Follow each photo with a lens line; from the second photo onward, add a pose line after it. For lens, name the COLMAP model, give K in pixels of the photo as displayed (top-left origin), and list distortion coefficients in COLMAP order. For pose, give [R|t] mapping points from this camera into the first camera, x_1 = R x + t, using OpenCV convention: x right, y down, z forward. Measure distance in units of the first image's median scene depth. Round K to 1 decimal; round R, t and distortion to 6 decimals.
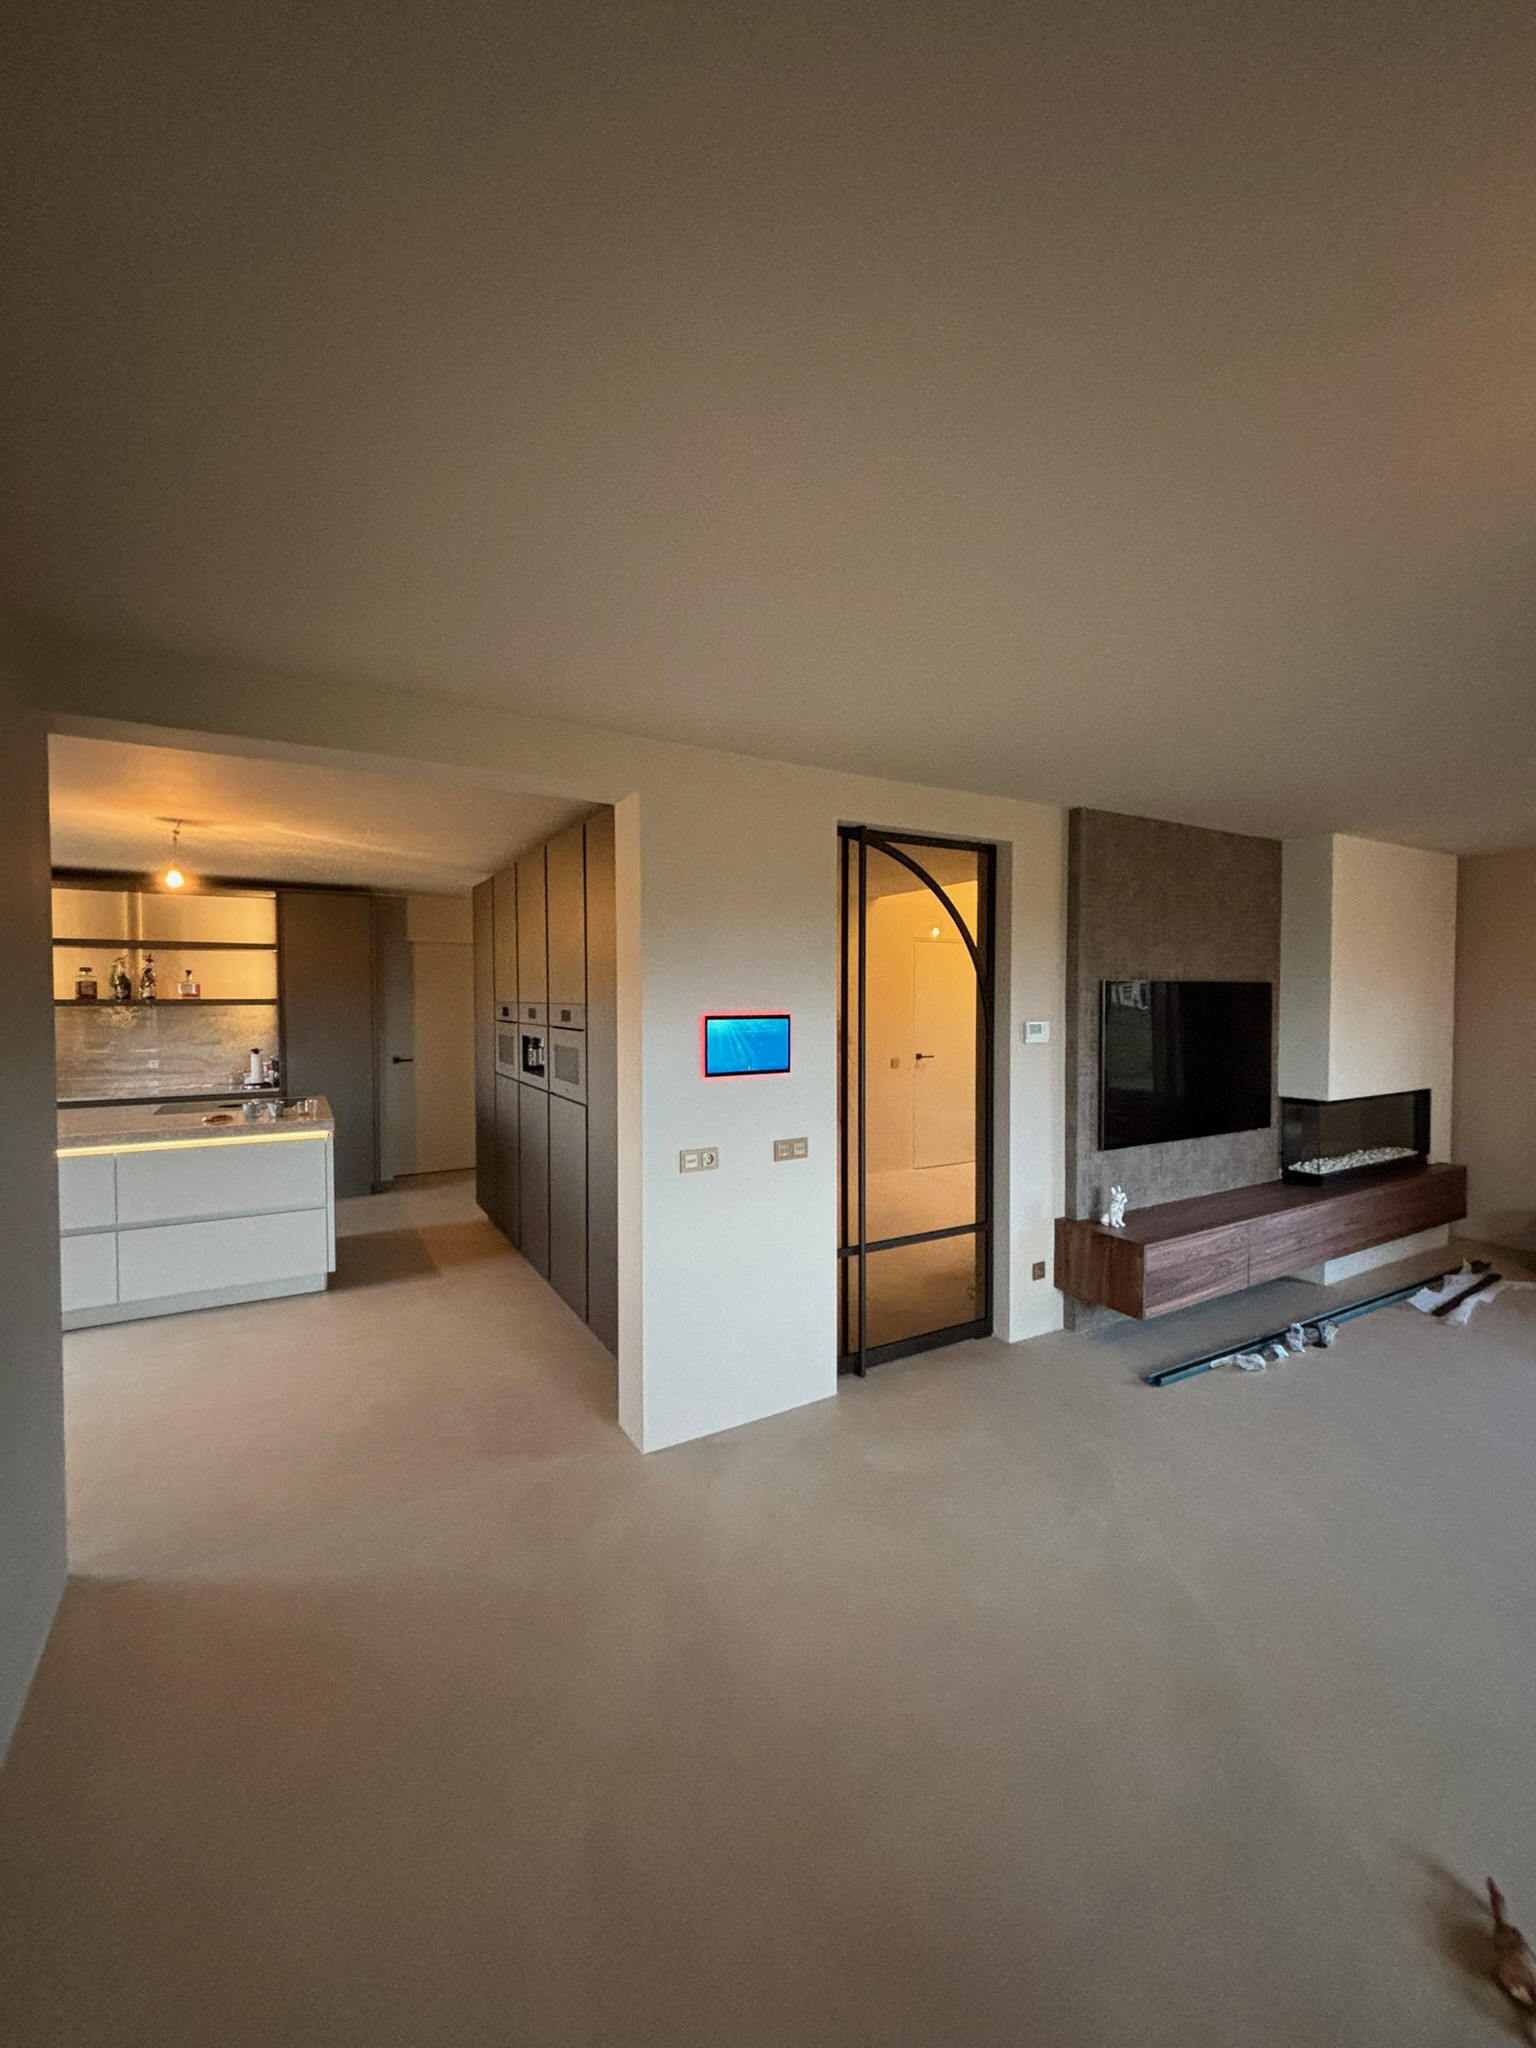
lens RADIAL K [[831.3, 0, 767.1], [0, 831.3, 1018.7], [0, 0, 1]] dist [-0.001371, -0.000063]
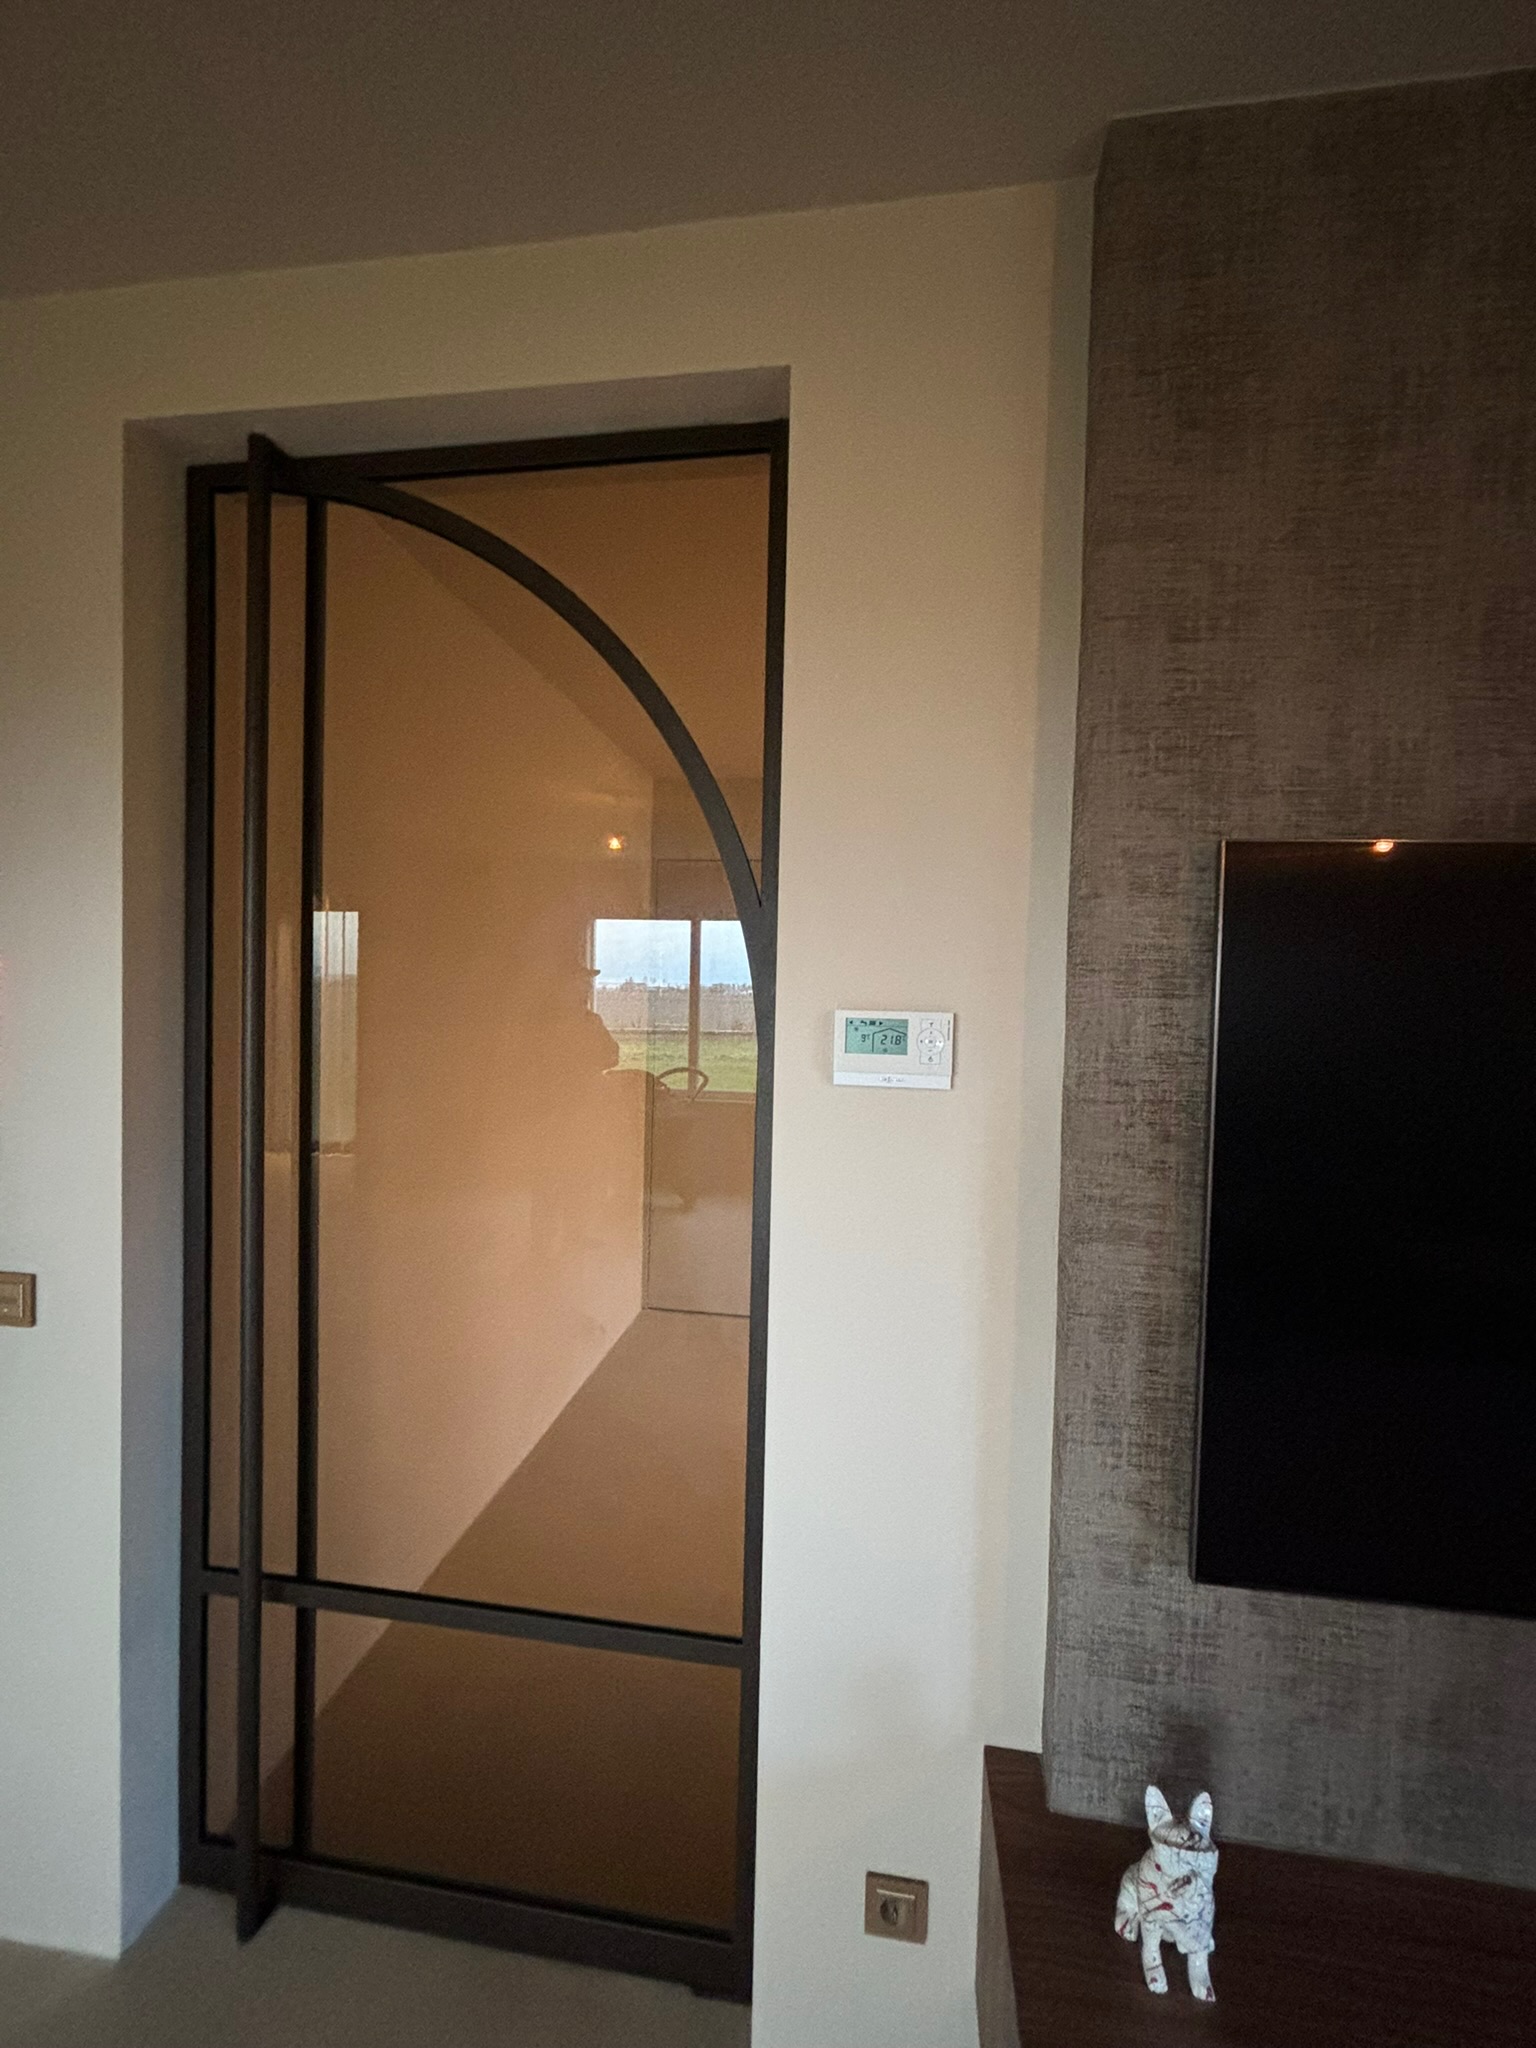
lens RADIAL K [[831.3, 0, 767.1], [0, 831.3, 1018.7], [0, 0, 1]] dist [-0.001371, -0.000063]
pose [[0.781477, 0.038840, -0.622724, 0.450124], [-0.037864, 0.999173, 0.014803, 0.003608], [0.622784, 0.012010, 0.782302, 0.743976]]
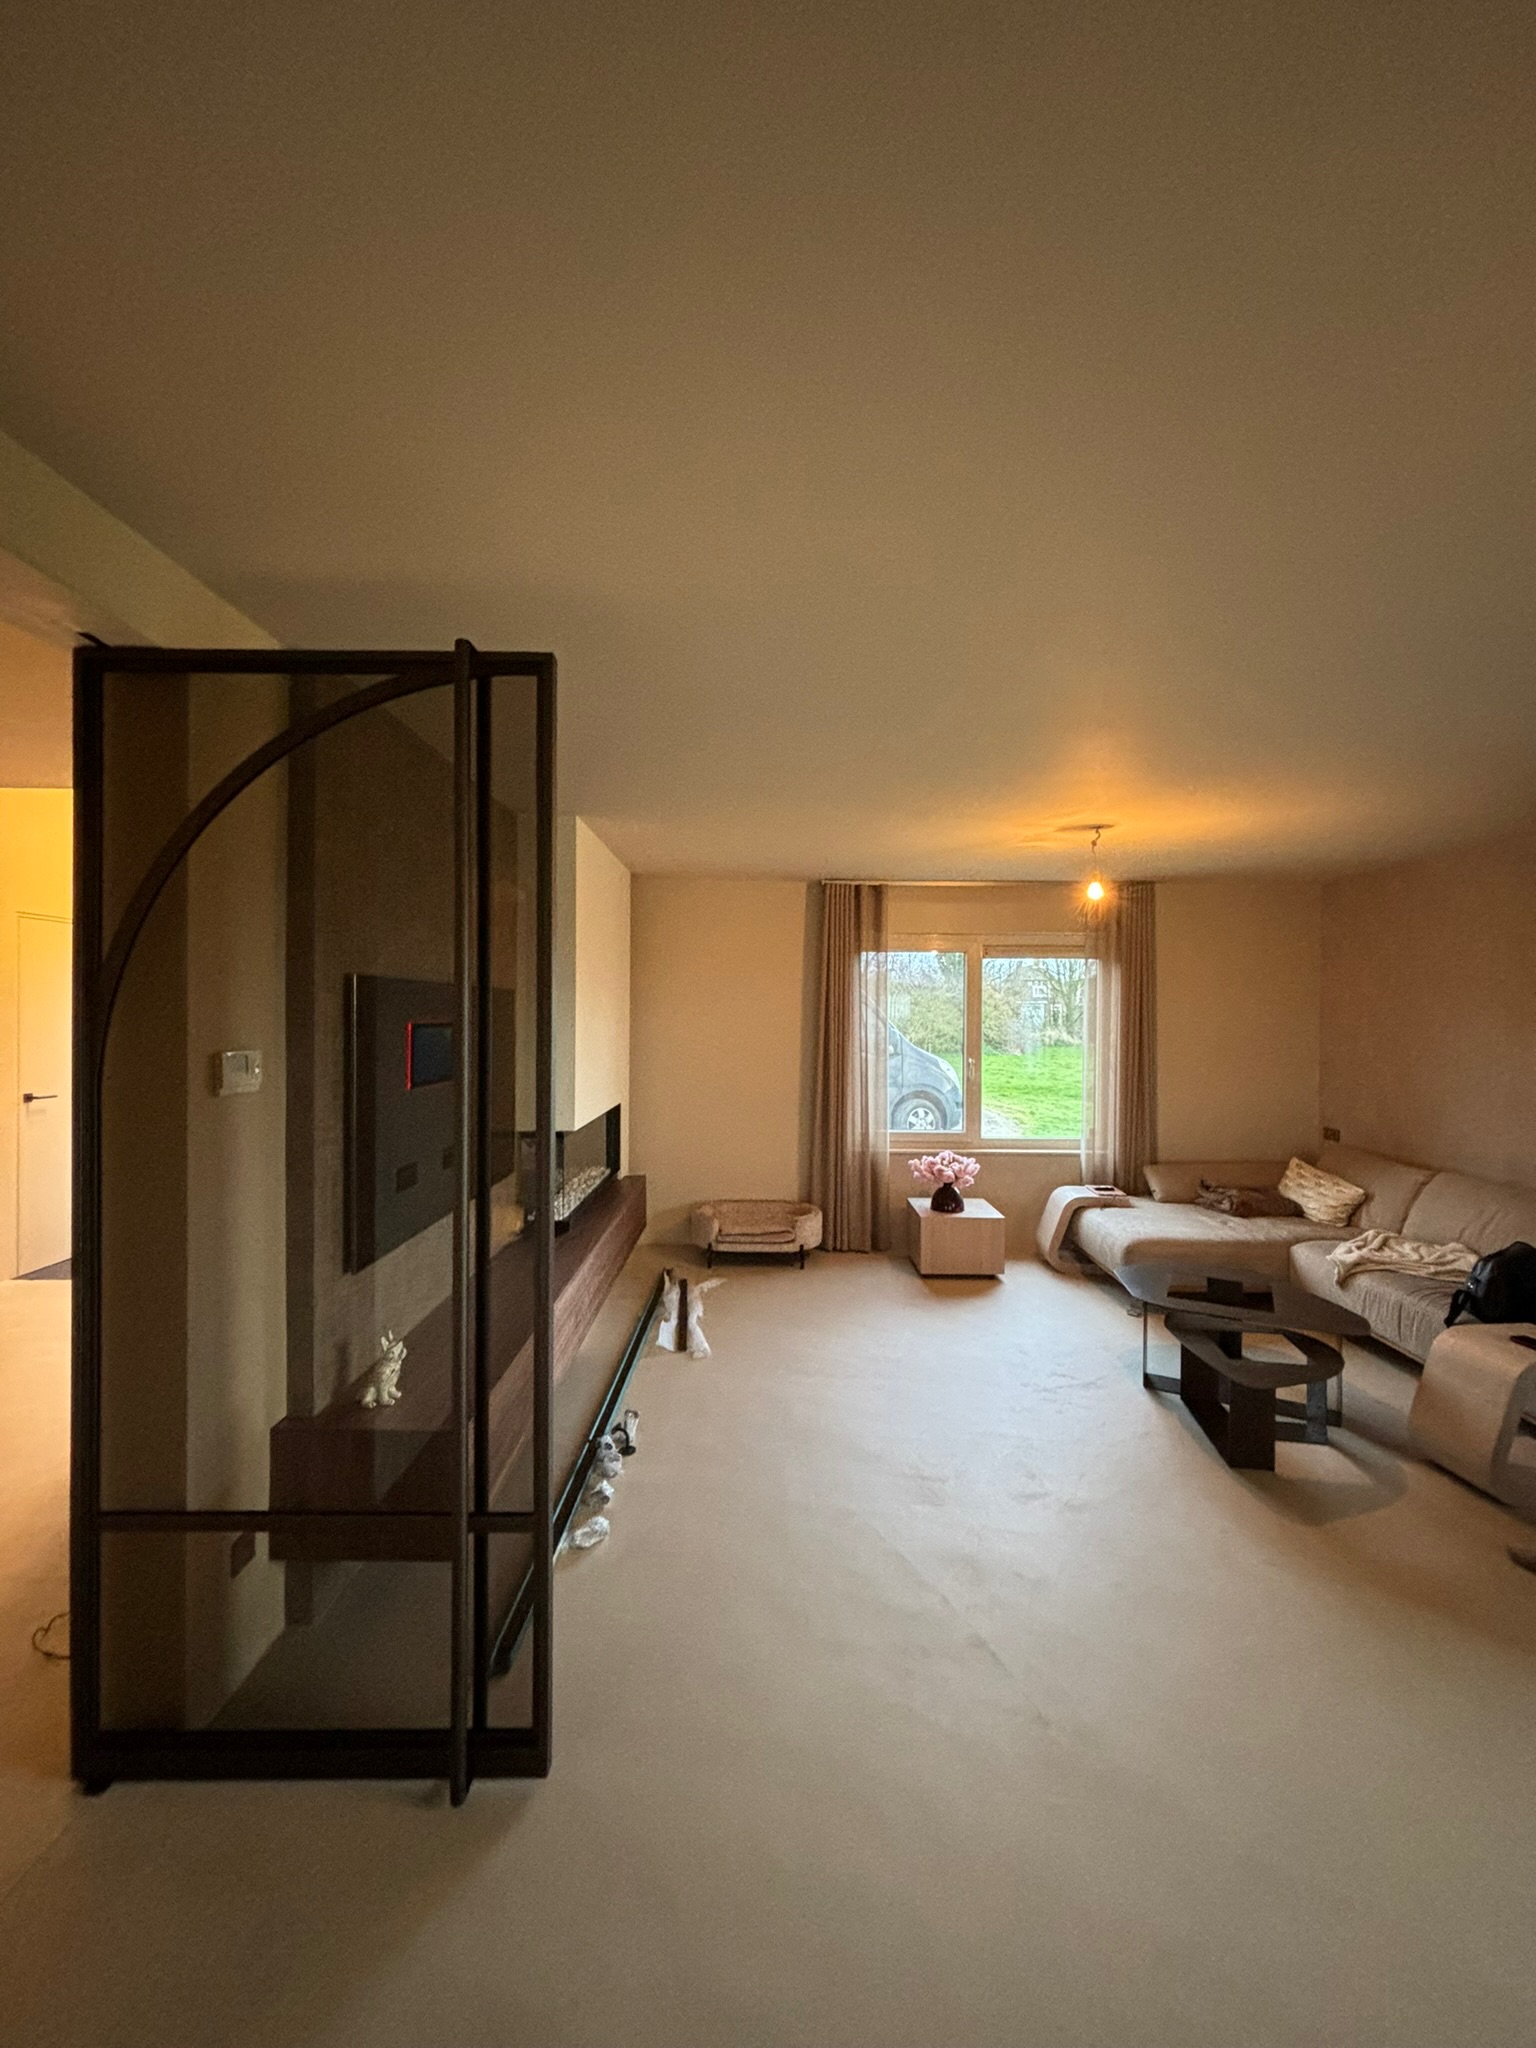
lens RADIAL K [[831.3, 0, 767.1], [0, 831.3, 1018.7], [0, 0, 1]] dist [-0.001371, -0.000063]
pose [[0.500408, -0.004501, 0.865778, 0.053952], [0.019878, 0.999783, -0.006291, -0.005507], [-0.865562, 0.020358, 0.500388, 0.468706]]
